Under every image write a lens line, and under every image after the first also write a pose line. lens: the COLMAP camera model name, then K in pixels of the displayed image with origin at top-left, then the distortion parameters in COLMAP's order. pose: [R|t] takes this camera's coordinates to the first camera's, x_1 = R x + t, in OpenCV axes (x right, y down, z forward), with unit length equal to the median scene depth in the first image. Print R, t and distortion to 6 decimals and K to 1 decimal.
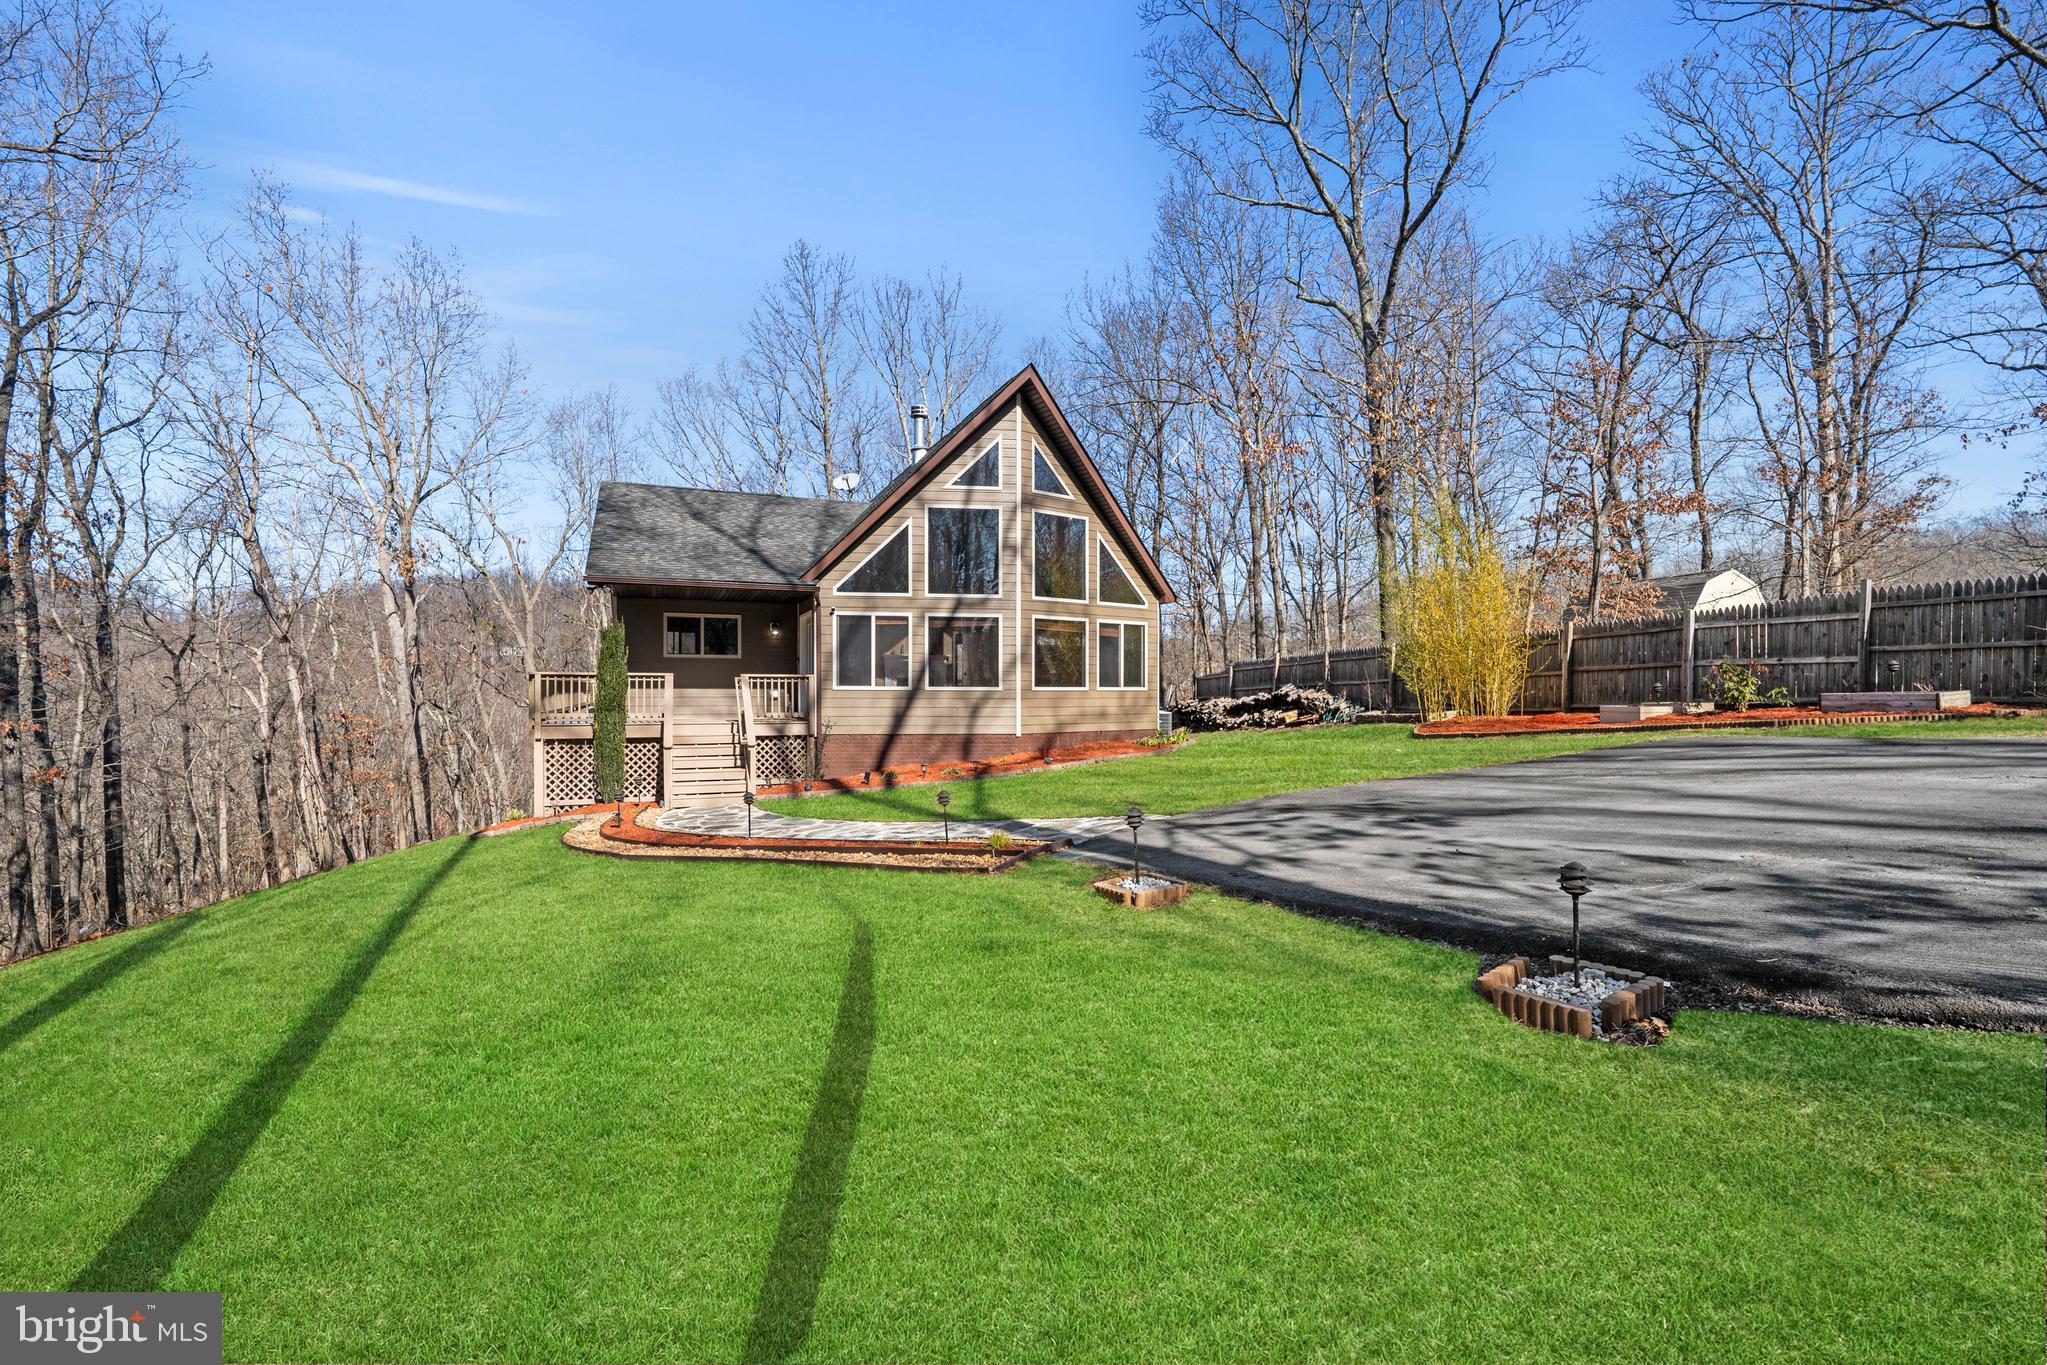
lens RADIAL K [[927.6, 0, 1025.8], [0, 927.6, 687.1], [0, 0, 1]] dist [-0.008038, 0.000873]
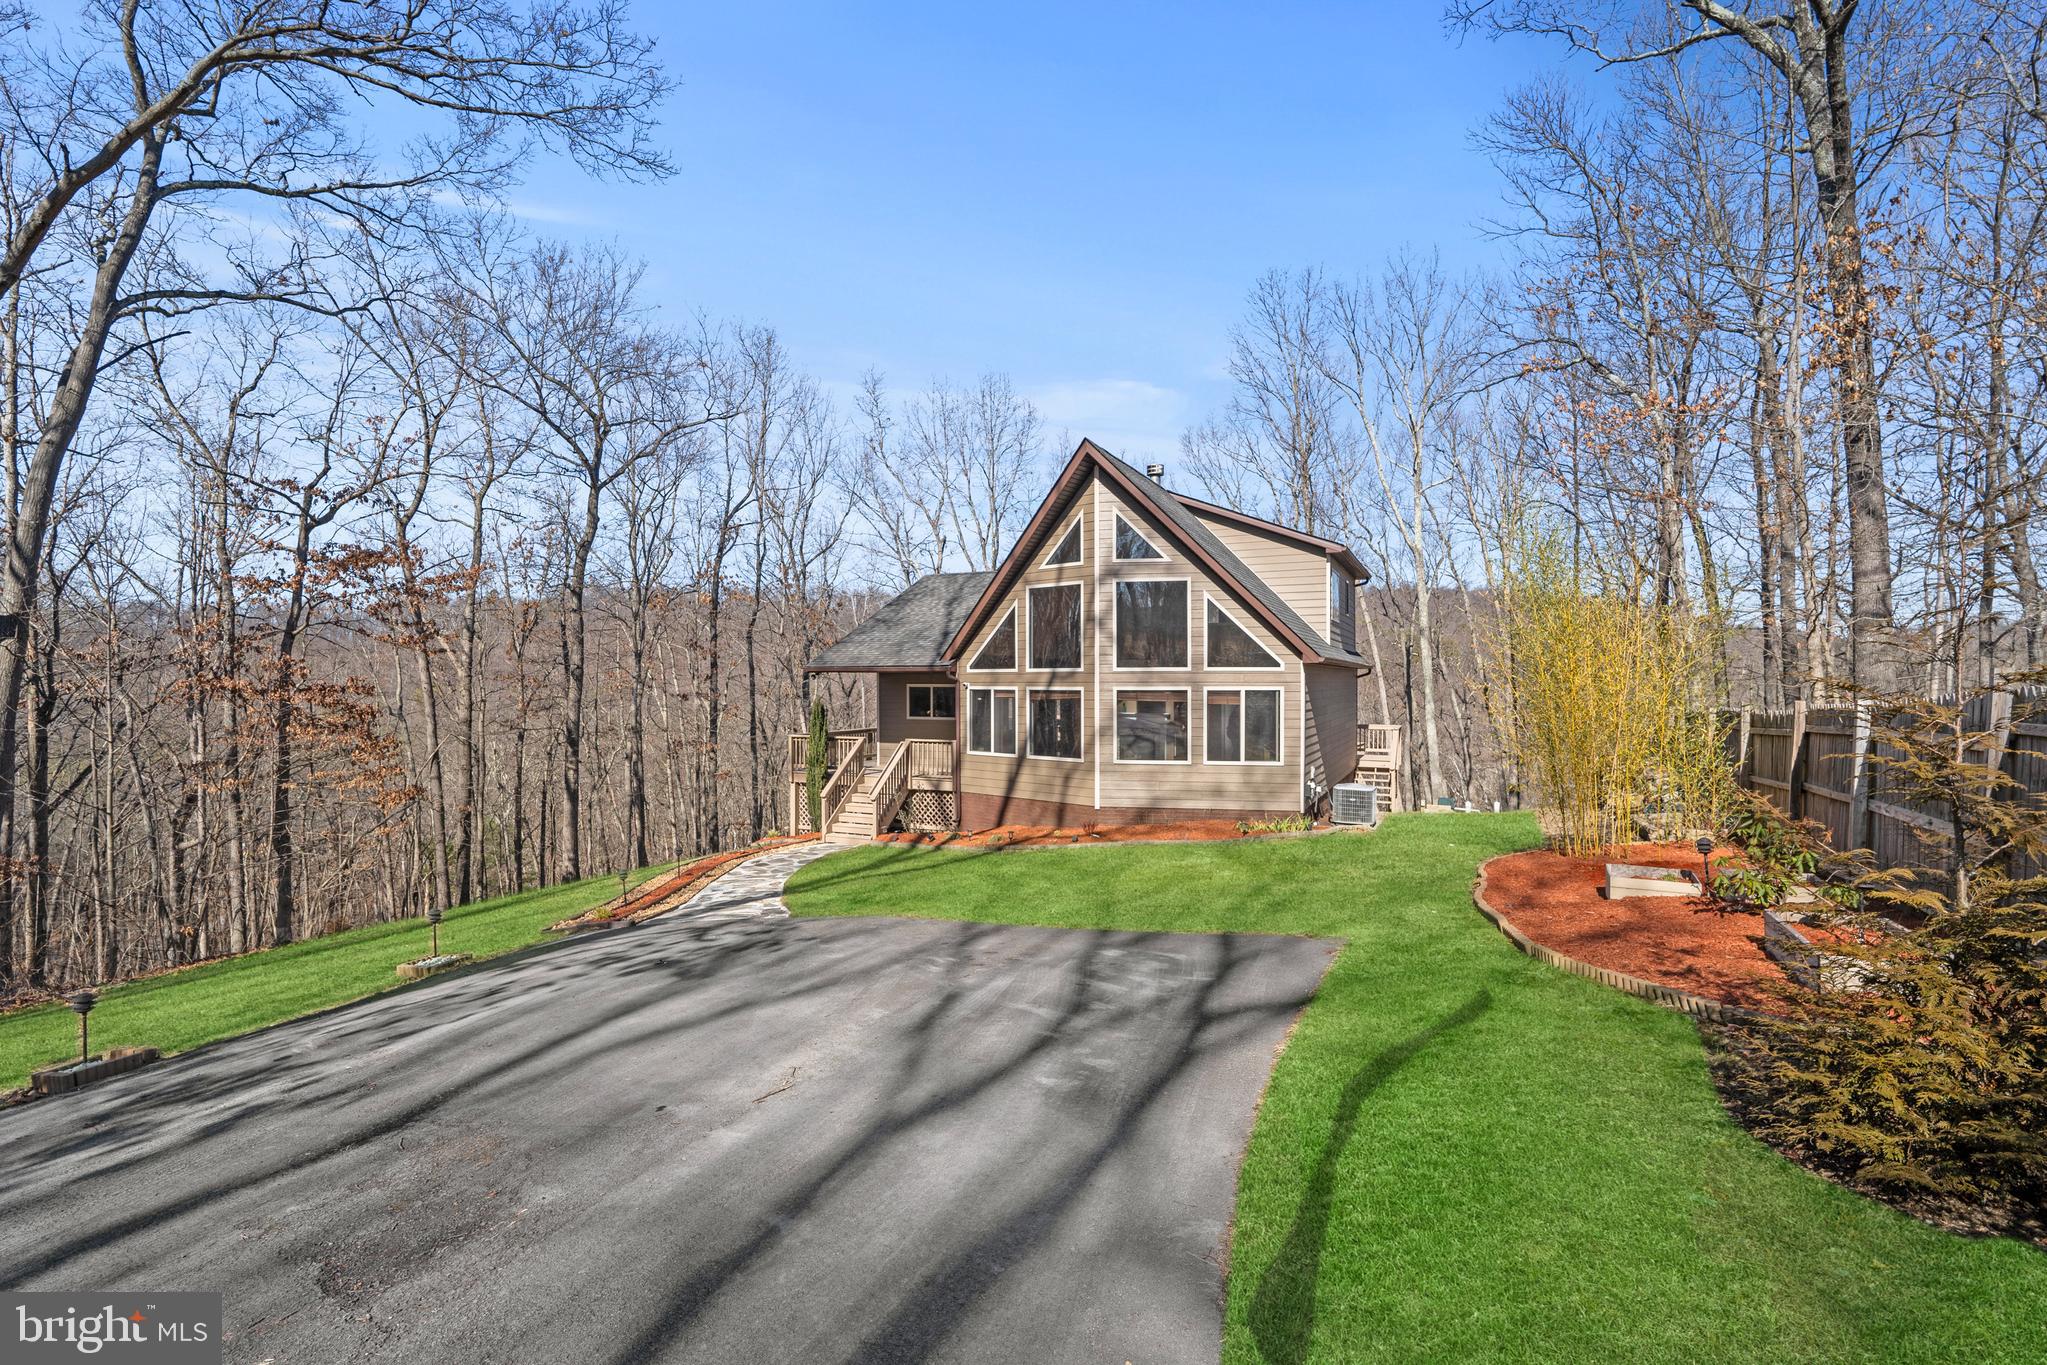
lens RADIAL K [[927.6, 0, 1026.2], [0, 927.6, 687.5], [0, 0, 1]] dist [-0.008038, 0.000873]
pose [[0.667936, -0.000973, -0.744218, 0.685577], [0.006550, 0.999968, 0.004571, -0.083301], [0.744190, -0.007928, 0.667921, 0.276287]]
